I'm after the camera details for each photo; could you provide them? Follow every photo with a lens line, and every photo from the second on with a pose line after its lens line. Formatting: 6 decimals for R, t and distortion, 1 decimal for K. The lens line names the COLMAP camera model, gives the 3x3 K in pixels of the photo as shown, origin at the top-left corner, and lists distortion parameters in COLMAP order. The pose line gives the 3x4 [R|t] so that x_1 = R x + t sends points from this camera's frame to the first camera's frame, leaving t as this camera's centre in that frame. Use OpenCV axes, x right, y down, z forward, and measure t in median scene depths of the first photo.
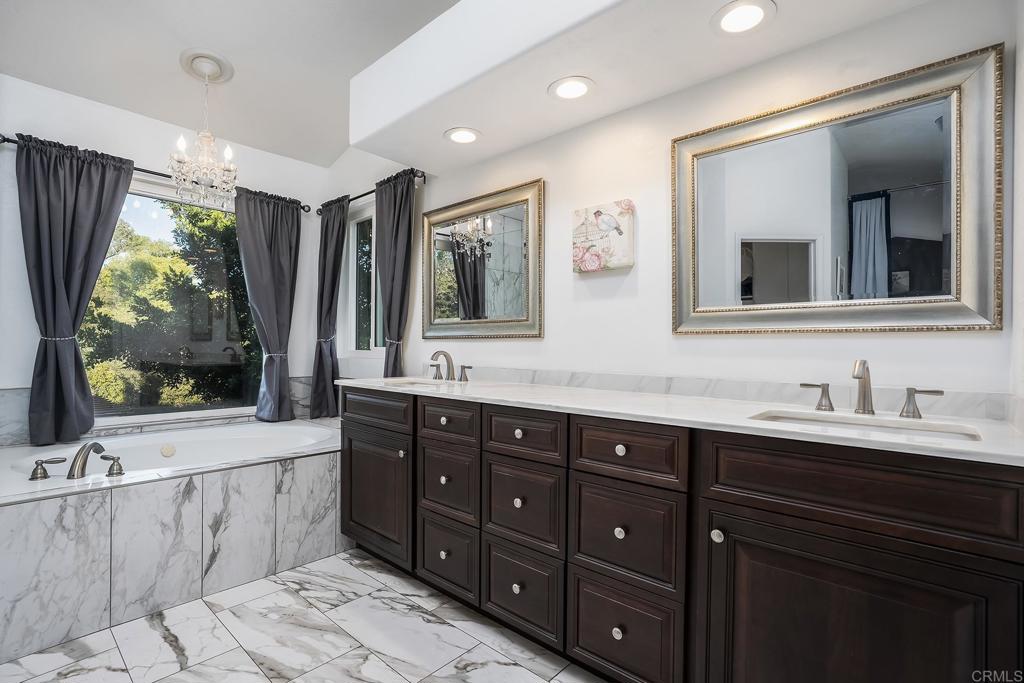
lens RADIAL K [[482.5, 0, 516.5], [0, 482.5, 346.9], [0, 0, 1]] dist [-0.035189, 0.014723]
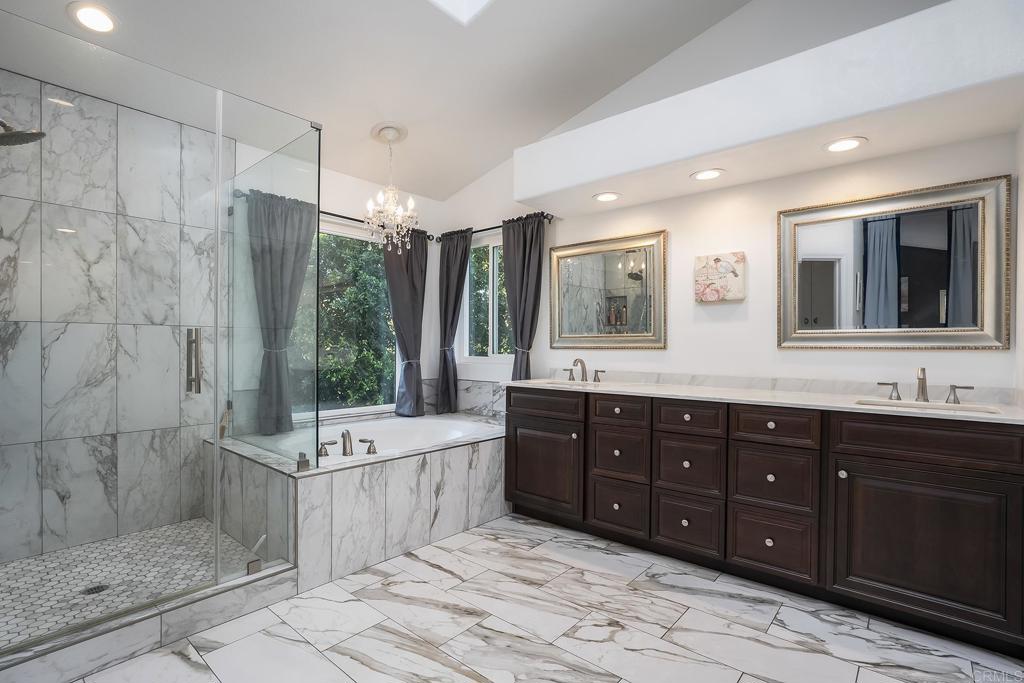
lens RADIAL K [[482.5, 0, 521.6], [0, 482.5, 351.5], [0, 0, 1]] dist [-0.035189, 0.014723]
pose [[0.999628, -0.004073, 0.026954, -0.429290], [0.003819, 0.999948, 0.009488, -0.030368], [-0.026991, -0.009381, 0.999592, -0.360367]]
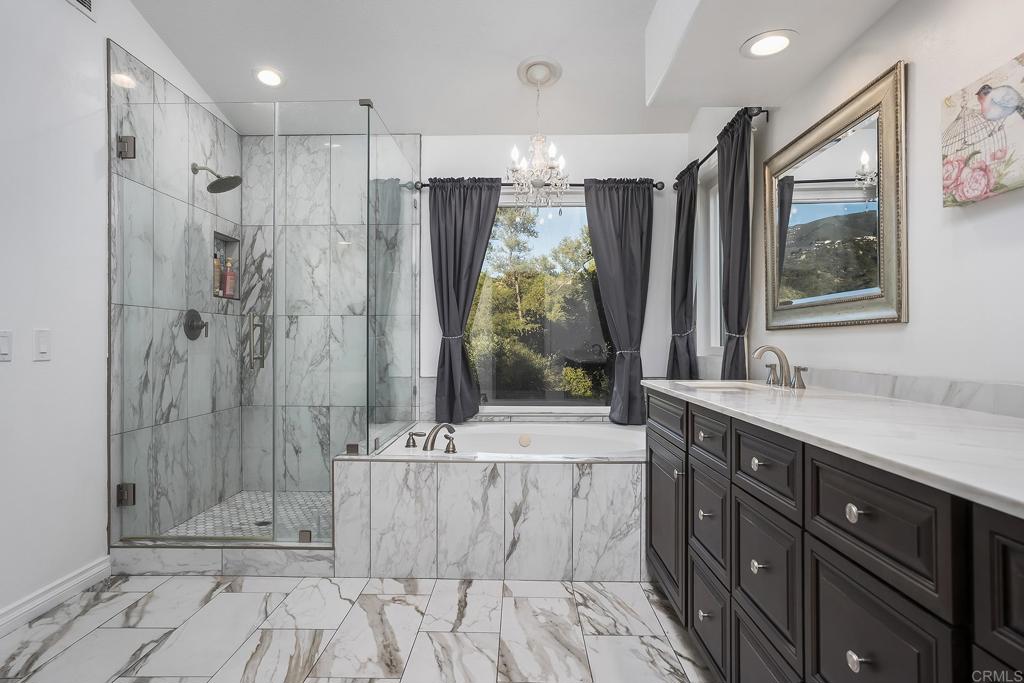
lens RADIAL K [[578.5, 0, 499.8], [0, 578.5, 341.8], [0, 0, 1]] dist [-0.016279, 0.012273]
pose [[0.643481, -0.010488, -0.765390, 0.313918], [0.005922, 0.999944, -0.008724, 0.008946], [0.765439, 0.001081, 0.643508, 0.160564]]
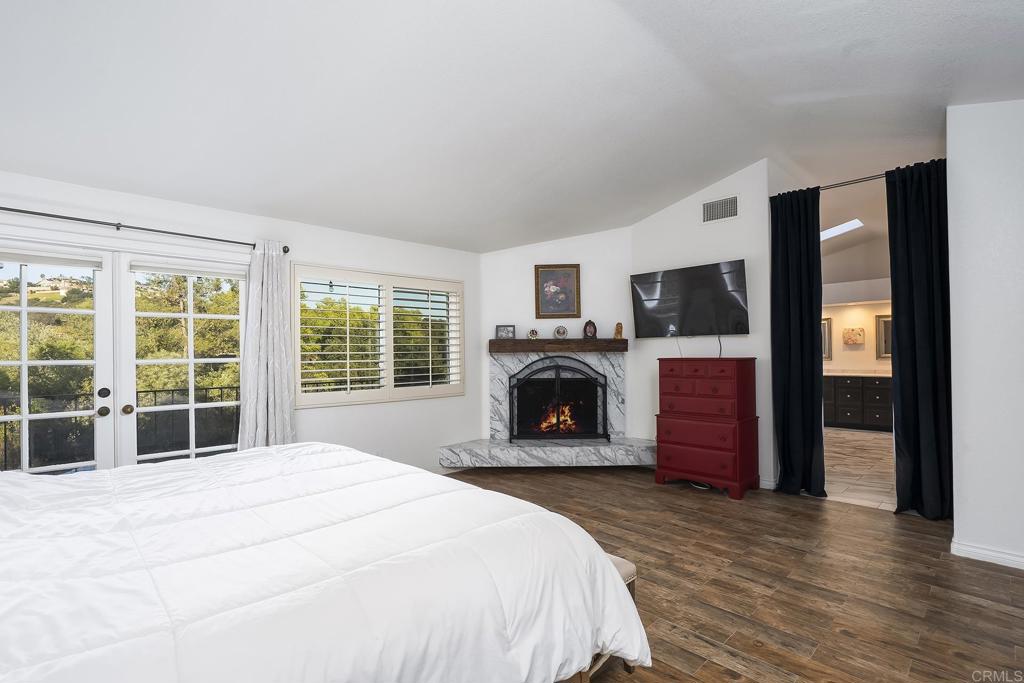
lens RADIAL K [[470.1, 0, 512.1], [0, 470.1, 344.2], [0, 0, 1]] dist [-0.020135, 0.000697]
pose [[0.997371, -0.014364, -0.071029, -2.431892], [0.013614, 0.999847, -0.011025, -0.154015], [0.071177, 0.010029, 0.997413, -3.132781]]
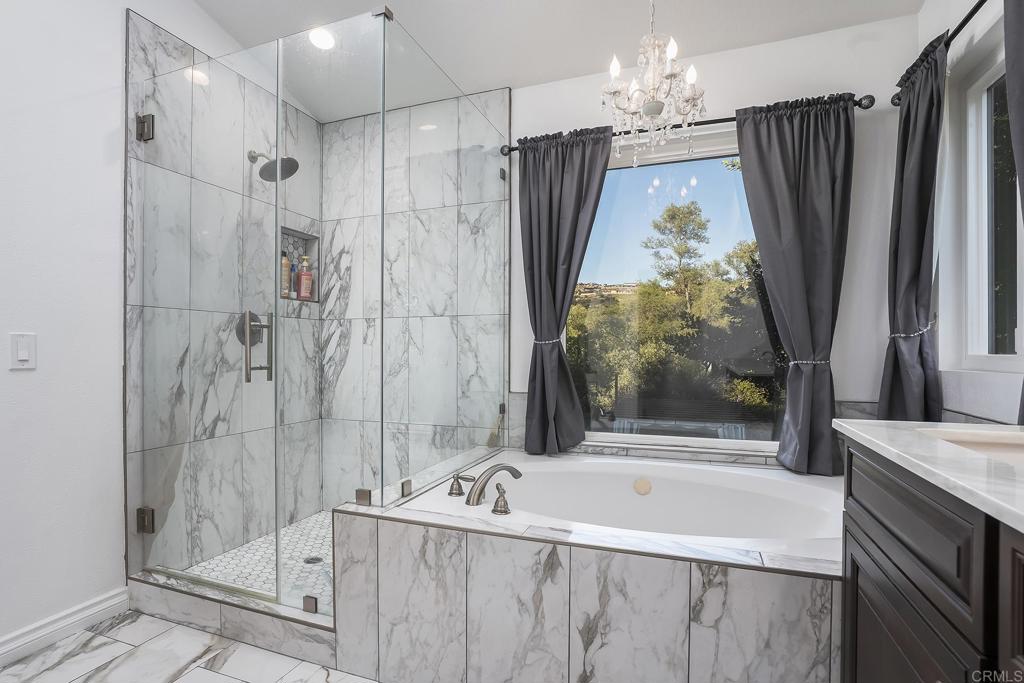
lens RADIAL K [[530.8, 0, 469.2], [0, 530.8, 355.3], [0, 0, 1]] dist [-0.037357, 0.010211]
pose [[0.327495, -0.000779, -0.944853, -0.031709], [0.003609, 0.999993, 0.000427, 0.009255], [0.944846, -0.003549, 0.327495, 0.627059]]
